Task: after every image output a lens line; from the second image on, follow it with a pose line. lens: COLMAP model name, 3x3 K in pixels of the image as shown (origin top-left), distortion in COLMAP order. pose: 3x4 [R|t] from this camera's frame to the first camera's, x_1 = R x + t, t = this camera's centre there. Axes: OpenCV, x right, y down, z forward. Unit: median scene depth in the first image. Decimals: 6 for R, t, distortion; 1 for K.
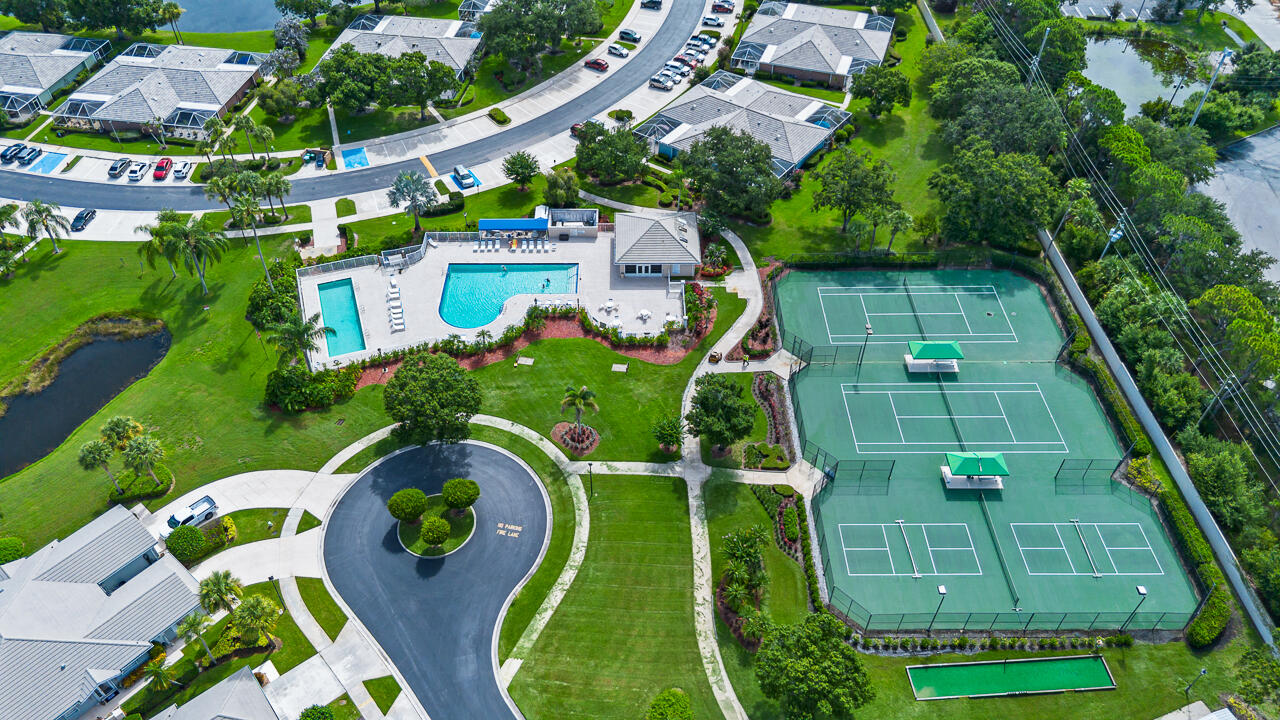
lens RADIAL K [[916.5, 0, 637.5], [0, 916.5, 355.2], [0, 0, 1]] dist [0.059189, -0.056936]
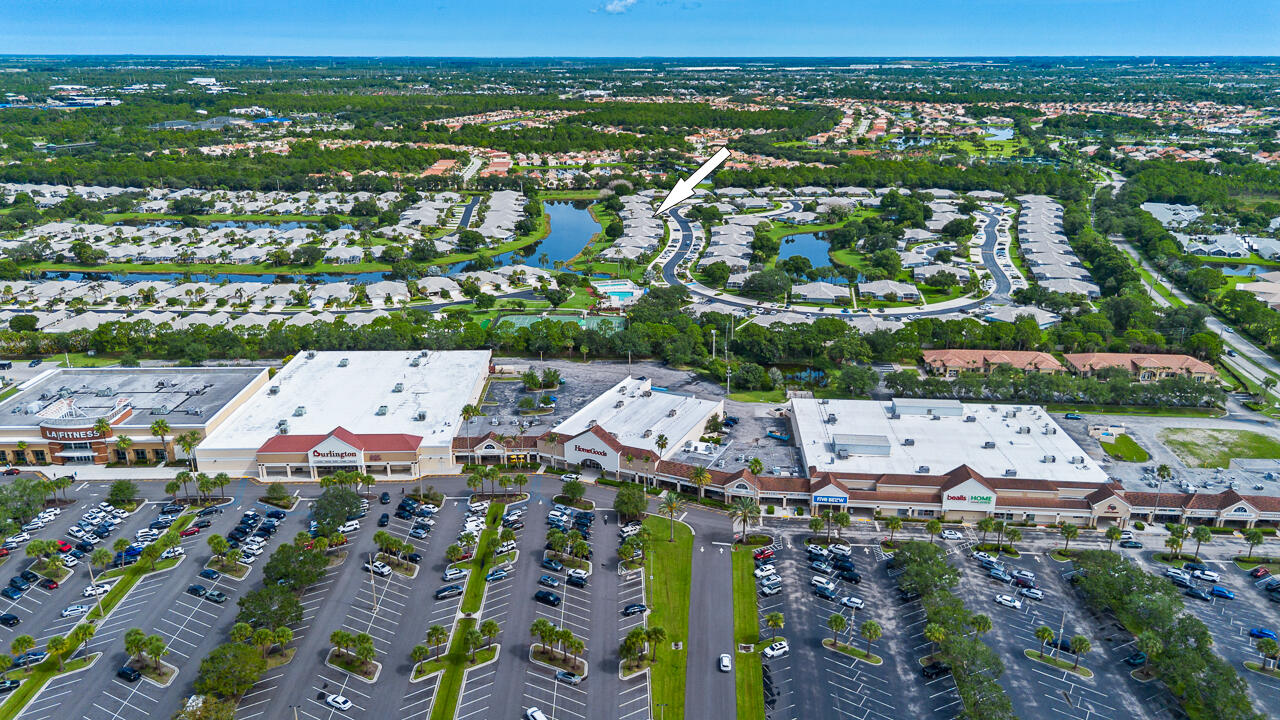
lens RADIAL K [[896.4, 0, 640.0], [0, 896.4, 360.0], [0, 0, 1]] dist [0.088753, -0.150873]
pose [[-0.022350, 0.316983, -0.948168, 3.232286], [-0.696878, 0.675086, 0.242115, -0.800537], [0.716842, 0.666168, 0.205810, 0.525095]]
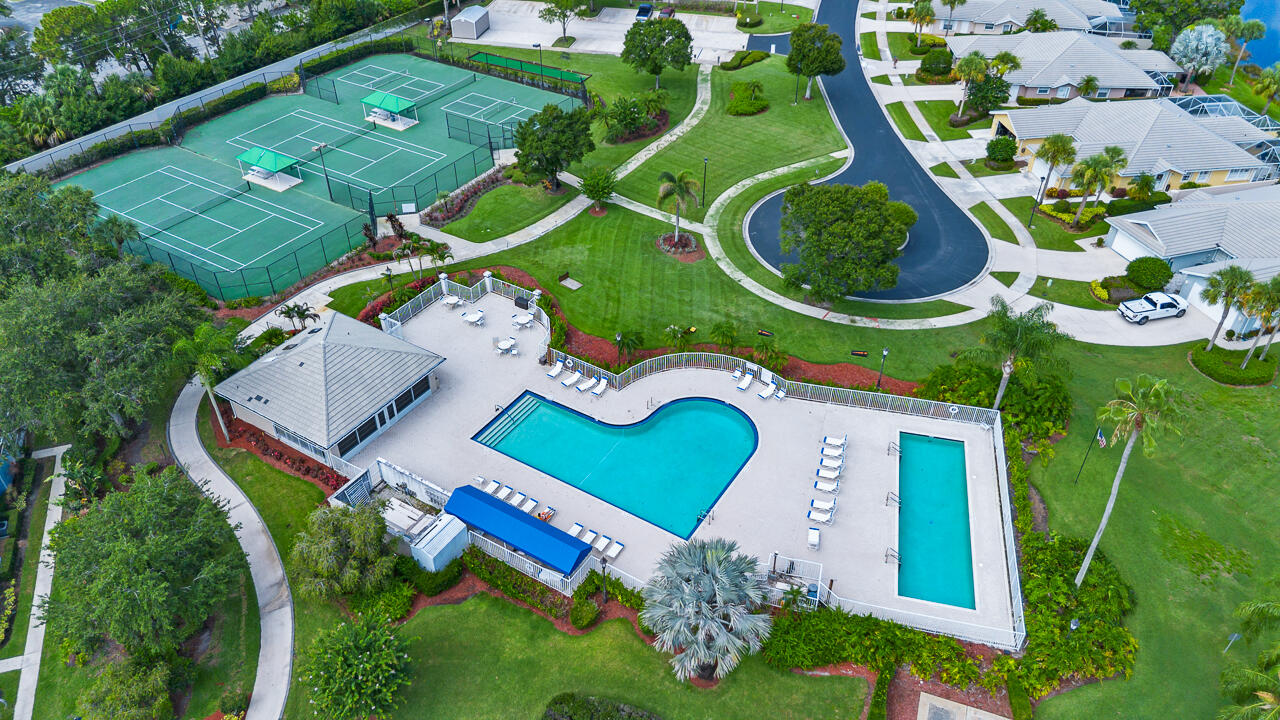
lens RADIAL K [[916.5, 0, 637.5], [0, 916.5, 355.2], [0, 0, 1]] dist [0.059189, -0.056936]
pose [[-0.841107, -0.332654, 0.426474, -0.369349], [0.372901, 0.214477, 0.902743, -0.574199], [-0.391770, 0.918336, -0.056352, 1.004143]]
